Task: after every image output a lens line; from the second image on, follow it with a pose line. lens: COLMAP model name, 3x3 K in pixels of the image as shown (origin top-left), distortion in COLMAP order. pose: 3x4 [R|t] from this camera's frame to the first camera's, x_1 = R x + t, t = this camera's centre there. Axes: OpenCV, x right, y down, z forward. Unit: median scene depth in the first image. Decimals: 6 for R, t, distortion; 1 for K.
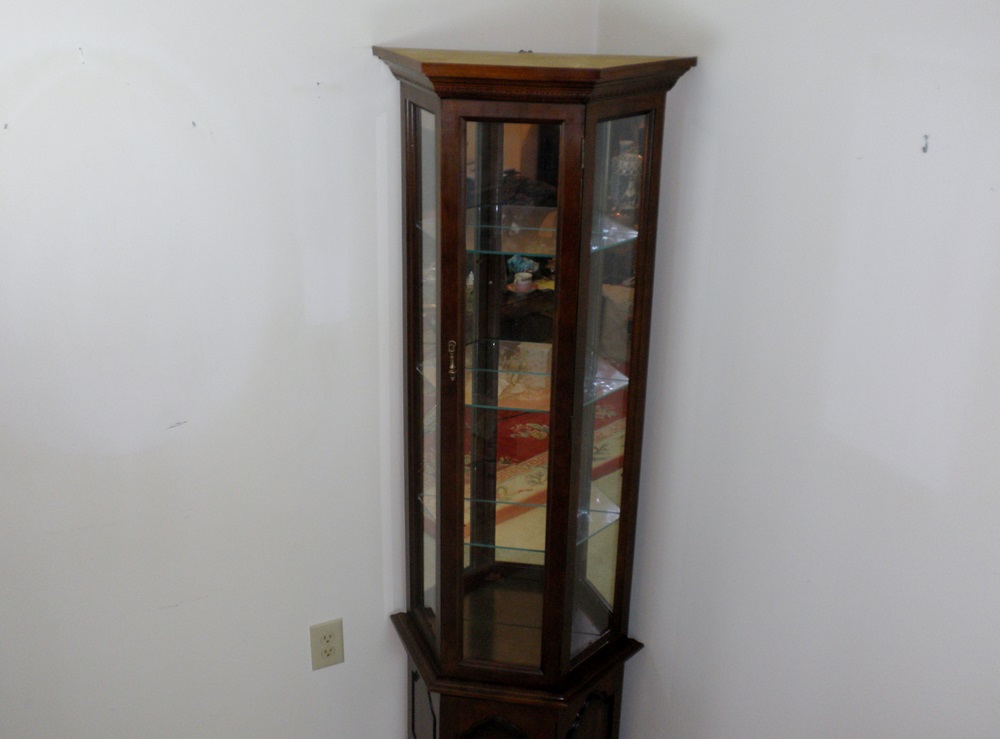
lens RADIAL K [[1107.0, 0, 500.0], [0, 1107.0, 369.5], [0, 0, 1]] dist [0.066014, 0.014453]
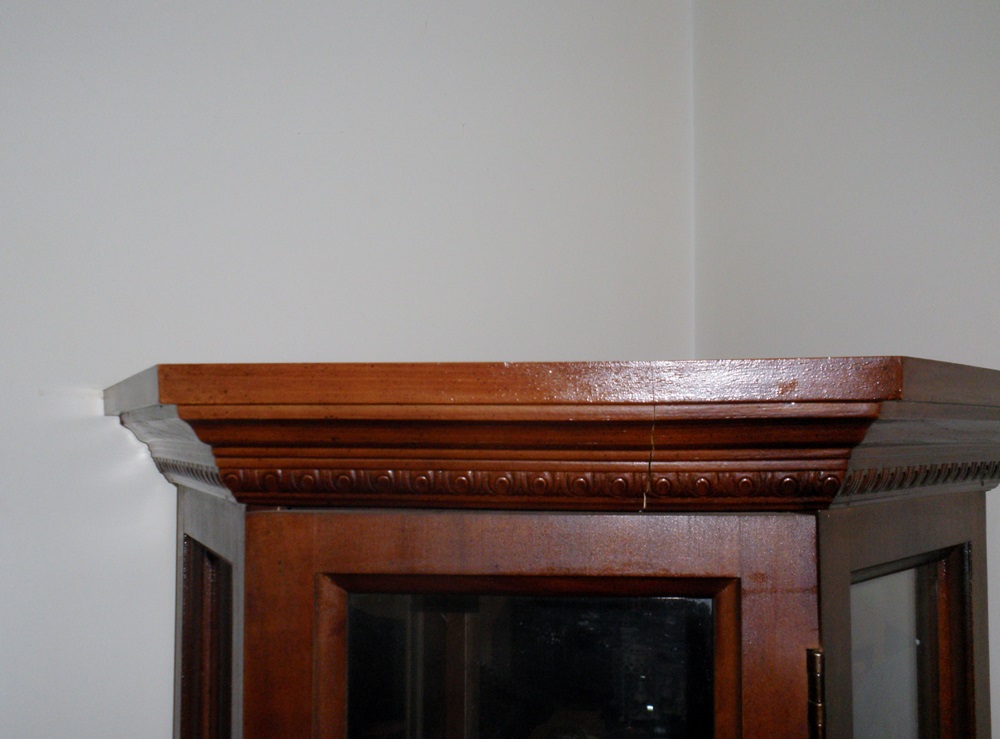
lens RADIAL K [[1107.0, 0, 500.0], [0, 1107.0, 369.5], [0, 0, 1]] dist [0.066014, 0.014453]
pose [[0.999413, -0.013460, 0.031501, -0.000956], [0.025378, 0.908598, -0.416901, -0.146569], [-0.023010, 0.417455, 0.908406, 0.674120]]
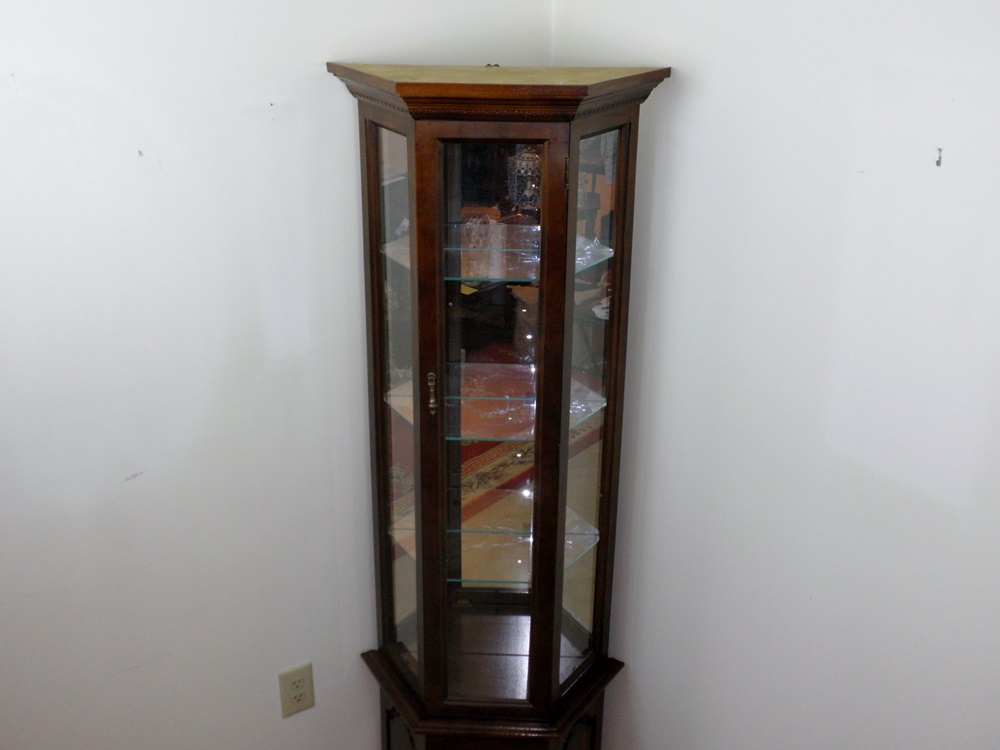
lens RADIAL K [[1075.1, 0, 503.4], [0, 1075.1, 386.2], [0, 0, 1]] dist [0.086340, -0.011770]
pose [[0.991940, -0.055245, 0.114028, -0.086446], [0.052360, 0.998232, 0.028146, -0.037078], [-0.115381, -0.021949, 0.993079, 0.072959]]
